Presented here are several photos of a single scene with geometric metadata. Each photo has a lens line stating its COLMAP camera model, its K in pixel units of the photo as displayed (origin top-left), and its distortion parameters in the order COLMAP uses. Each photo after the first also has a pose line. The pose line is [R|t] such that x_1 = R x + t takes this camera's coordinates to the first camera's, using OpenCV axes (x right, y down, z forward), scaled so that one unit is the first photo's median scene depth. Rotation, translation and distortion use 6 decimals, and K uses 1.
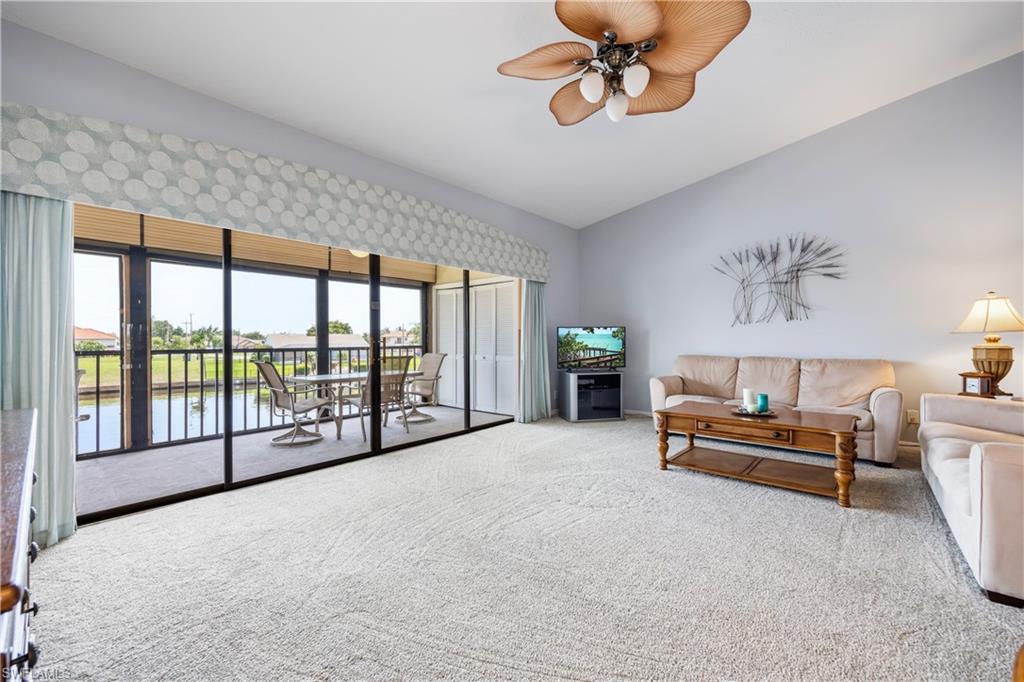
lens RADIAL K [[412.9, 0, 512.0], [0, 412.9, 341.0], [0, 0, 1]] dist [0.001064, -0.000043]
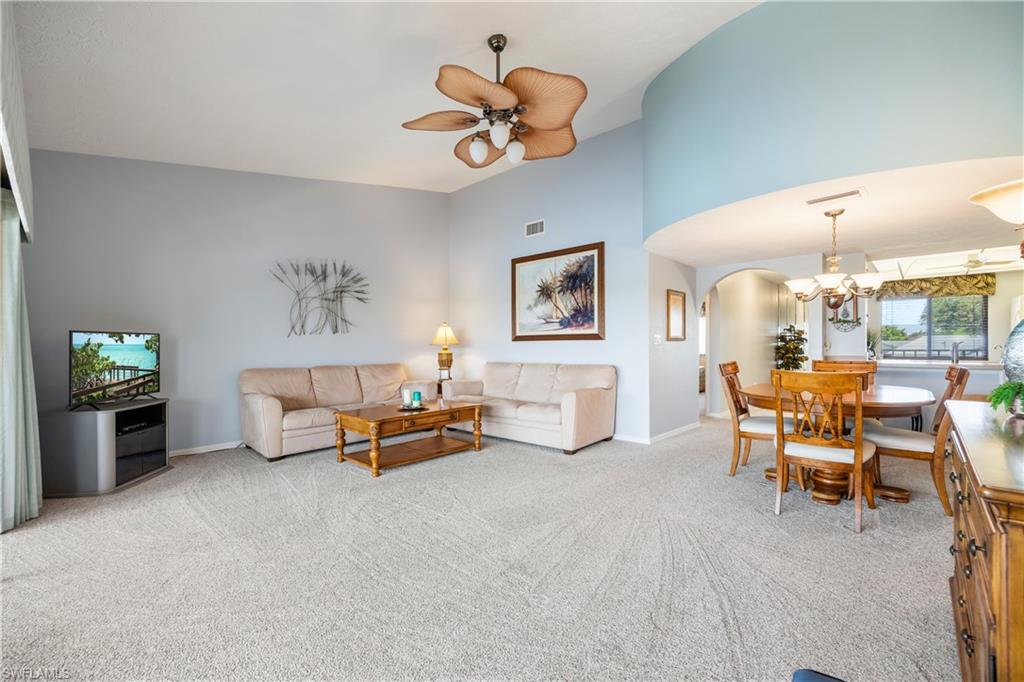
lens RADIAL K [[429.1, 0, 503.2], [0, 429.1, 355.5], [0, 0, 1]] dist [0.003385, 0.000353]
pose [[0.047645, -0.022904, 0.998602, -0.439306], [0.010481, 0.999694, 0.022429, -0.008113], [-0.998809, 0.009398, 0.047871, 0.402322]]
